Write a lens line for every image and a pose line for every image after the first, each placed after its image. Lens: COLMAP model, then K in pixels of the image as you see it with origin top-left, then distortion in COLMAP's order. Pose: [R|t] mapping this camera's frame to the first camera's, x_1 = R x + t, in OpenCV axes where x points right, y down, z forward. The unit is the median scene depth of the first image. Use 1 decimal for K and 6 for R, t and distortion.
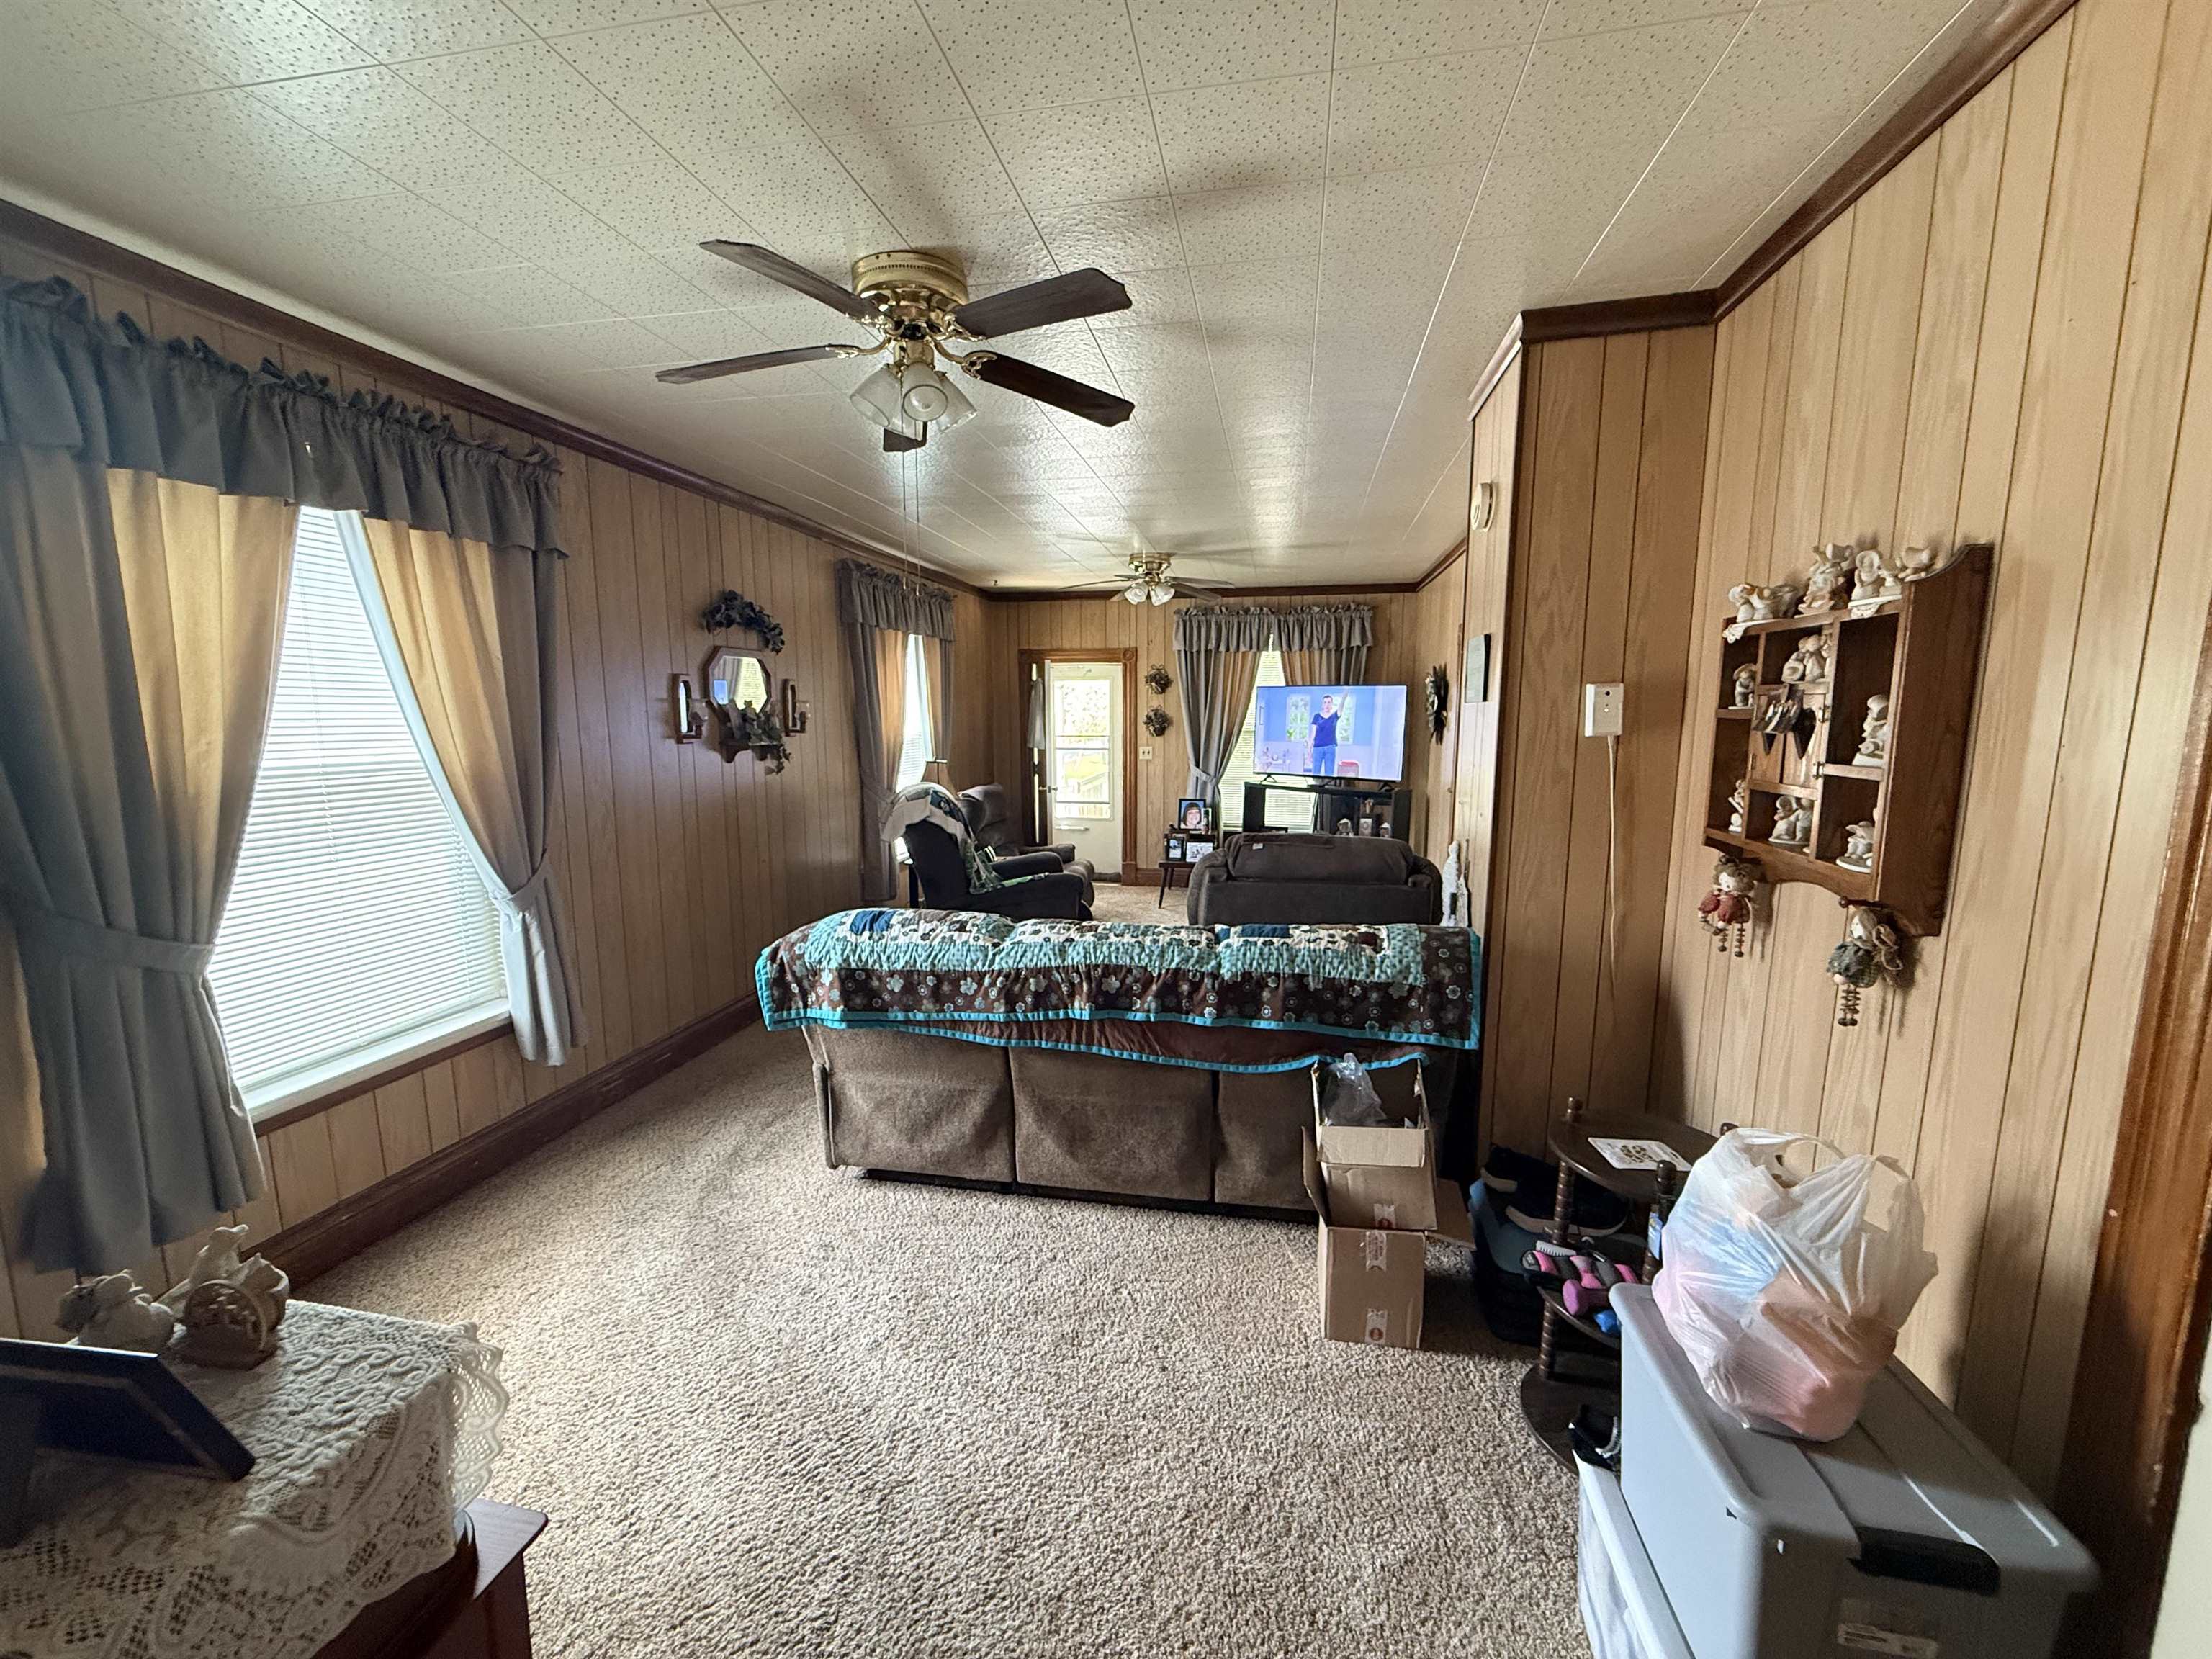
lens RADIAL K [[876.9, 0, 1106.0], [0, 876.9, 829.5], [0, 0, 1]] dist [0.001894, -0.000030]
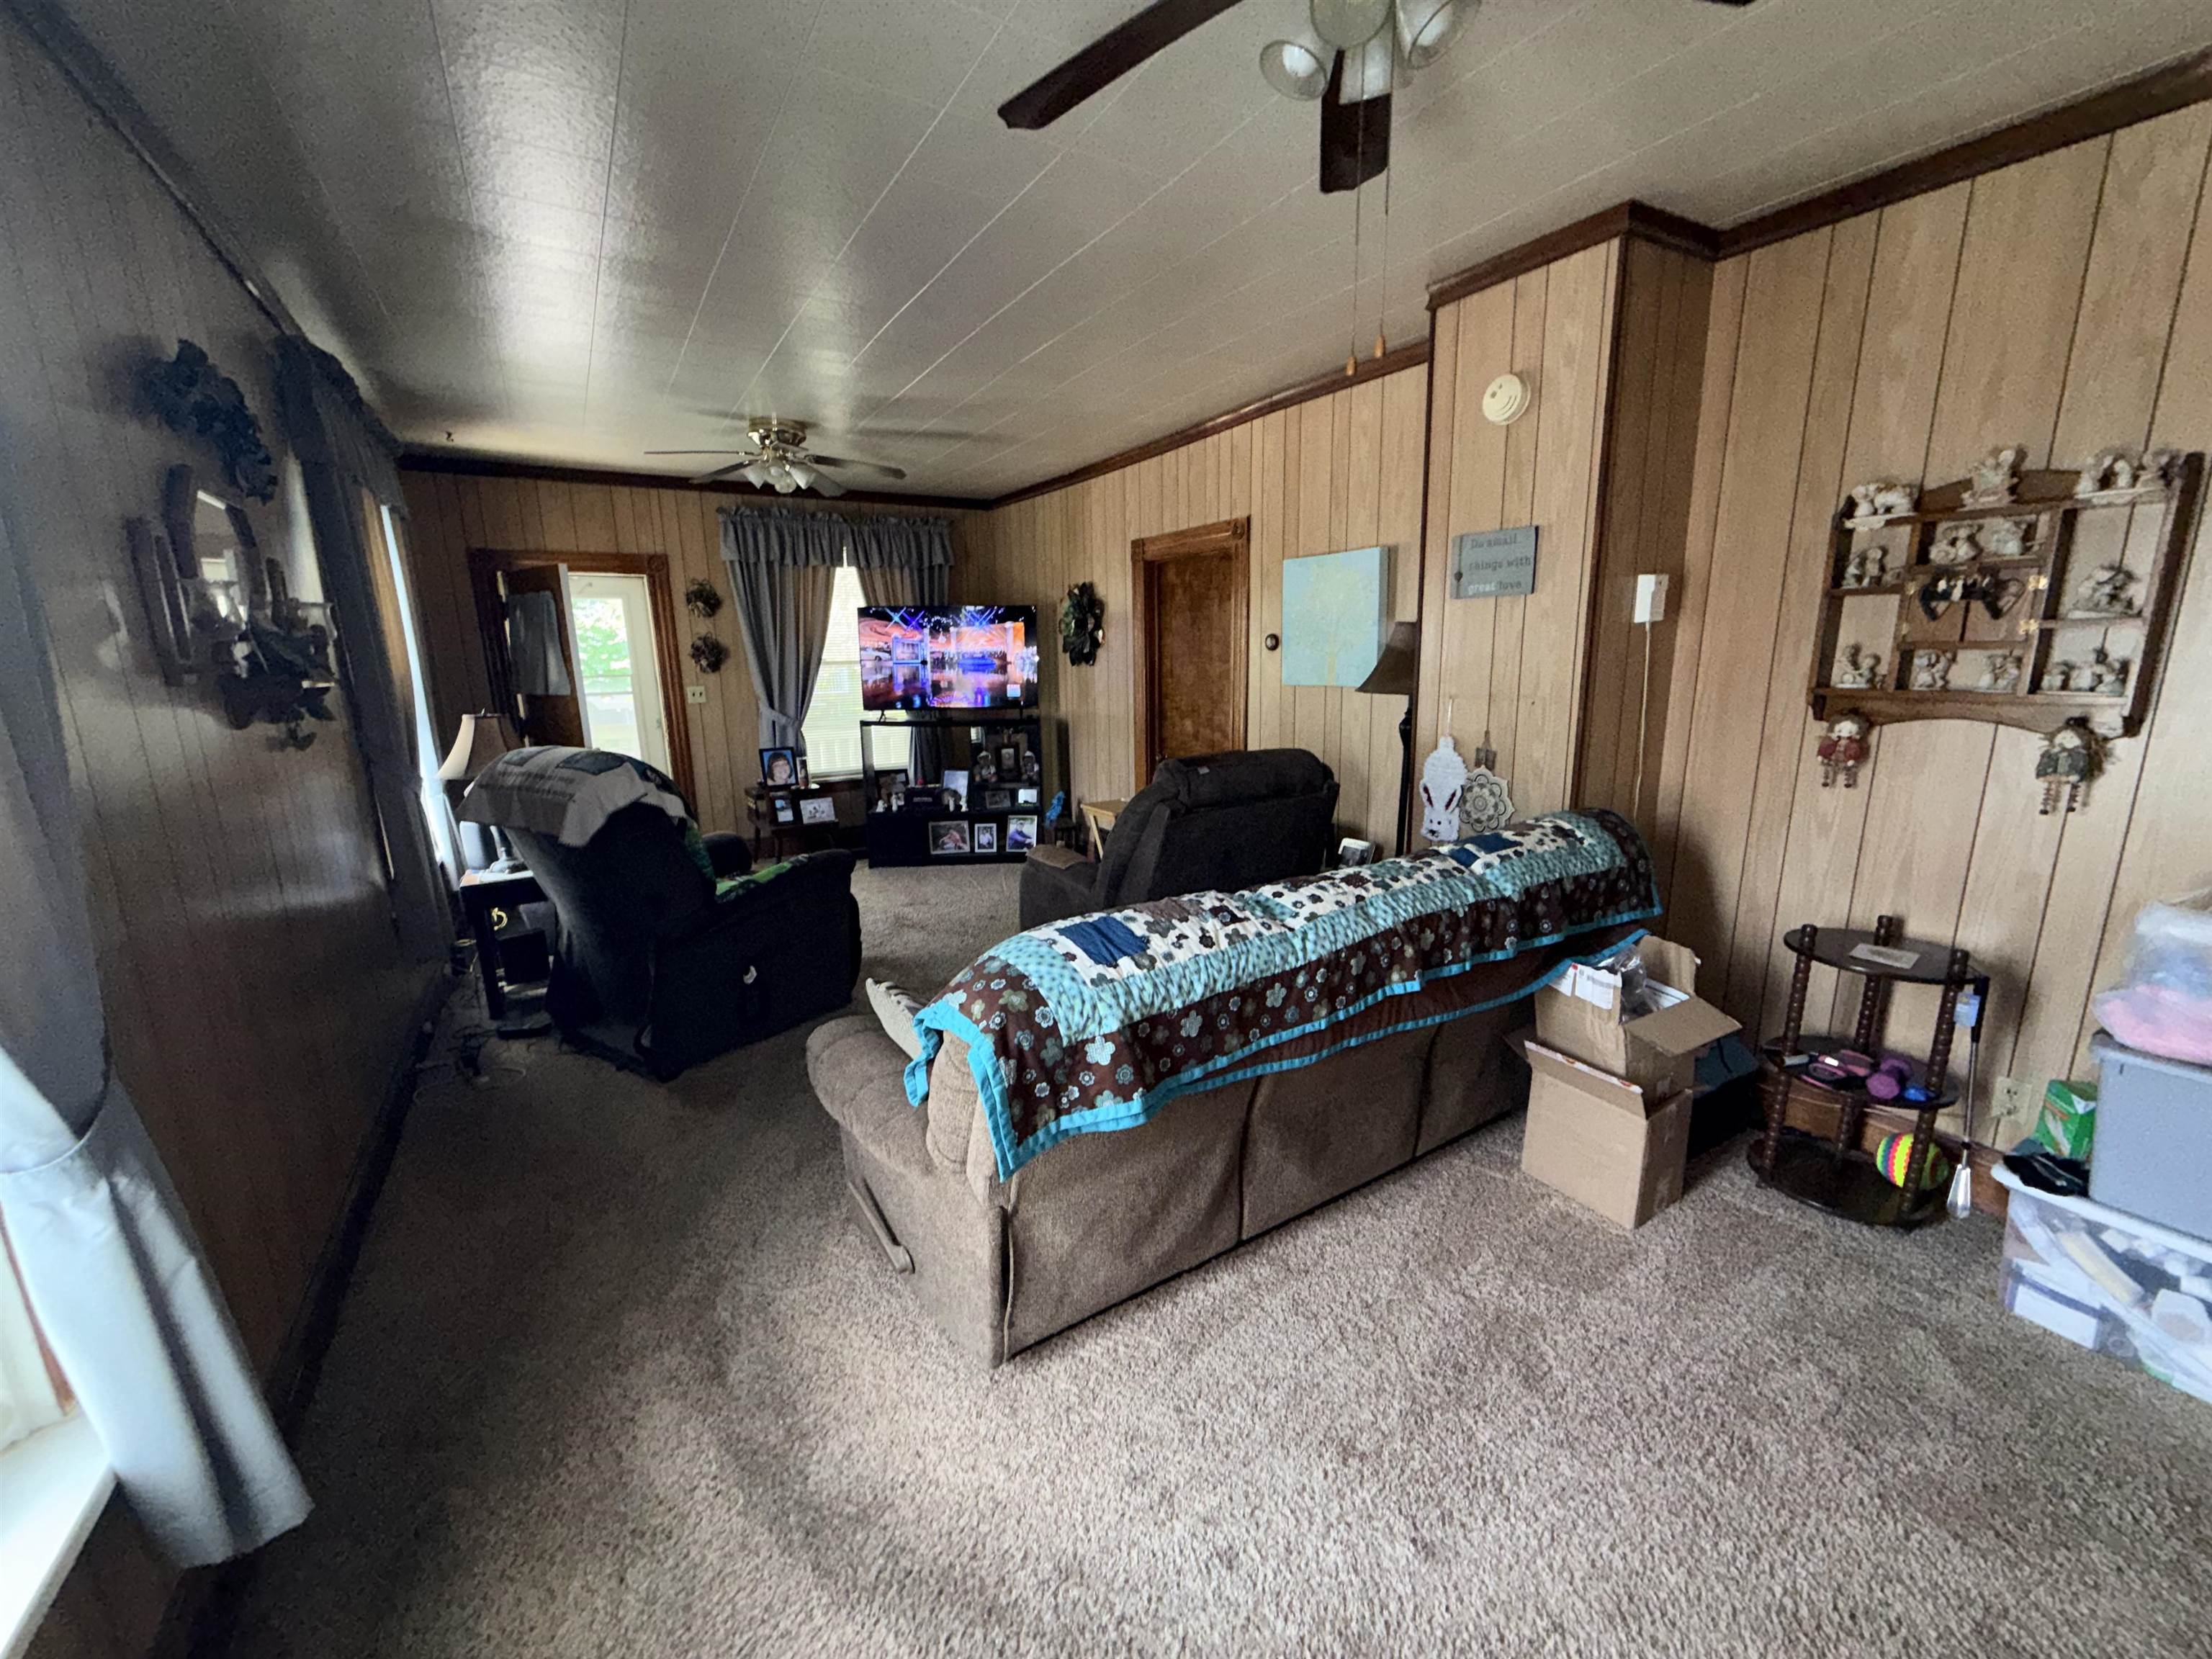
lens RADIAL K [[876.9, 0, 1106.0], [0, 876.9, 829.5], [0, 0, 1]] dist [0.001894, -0.000030]
pose [[0.735317, -0.153358, 0.660144, -0.666917], [0.111001, 0.988160, 0.105918, -0.035542], [-0.668571, -0.004607, 0.743634, 0.563825]]
